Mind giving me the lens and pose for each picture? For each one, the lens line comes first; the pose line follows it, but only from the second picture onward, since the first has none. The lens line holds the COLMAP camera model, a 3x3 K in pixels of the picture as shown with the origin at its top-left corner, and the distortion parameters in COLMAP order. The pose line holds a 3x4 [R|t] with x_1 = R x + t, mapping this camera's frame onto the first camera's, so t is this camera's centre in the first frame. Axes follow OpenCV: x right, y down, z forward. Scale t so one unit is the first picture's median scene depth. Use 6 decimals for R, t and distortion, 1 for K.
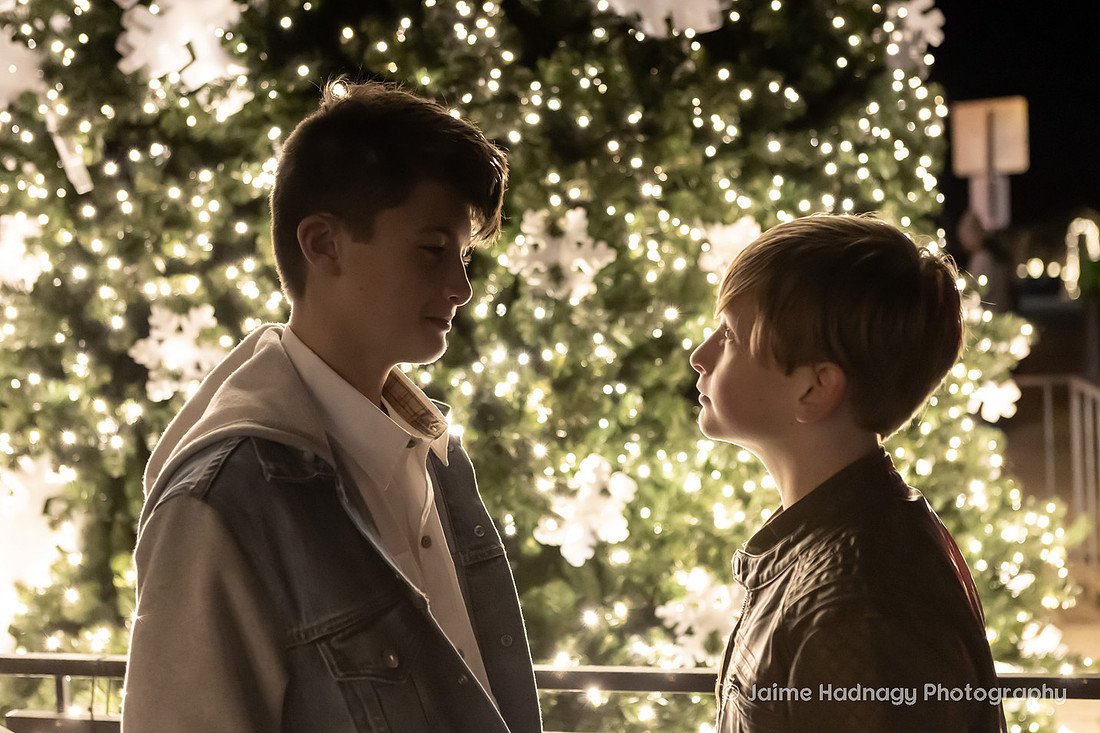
lens RADIAL K [[1159.4, 0, 550.8], [0, 1159.4, 367.8], [0, 0, 1]] dist [-0.027926, 0.000000]
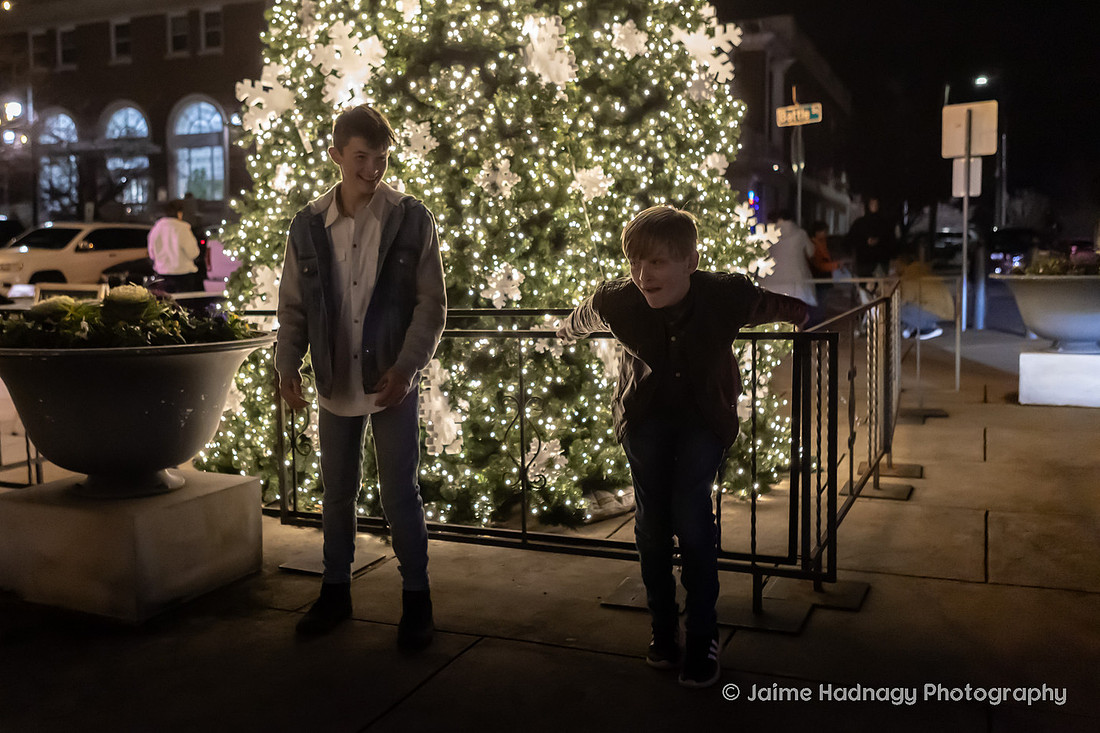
lens RADIAL K [[971.9, 0, 548.7], [0, 971.9, 366.2], [0, 0, 1]] dist [-0.000267, -0.009421]
pose [[0.982933, 0.038005, -0.179995, 0.468128], [-0.031624, 0.998770, 0.038188, 0.199760], [0.181225, -0.031844, 0.982926, -0.915169]]
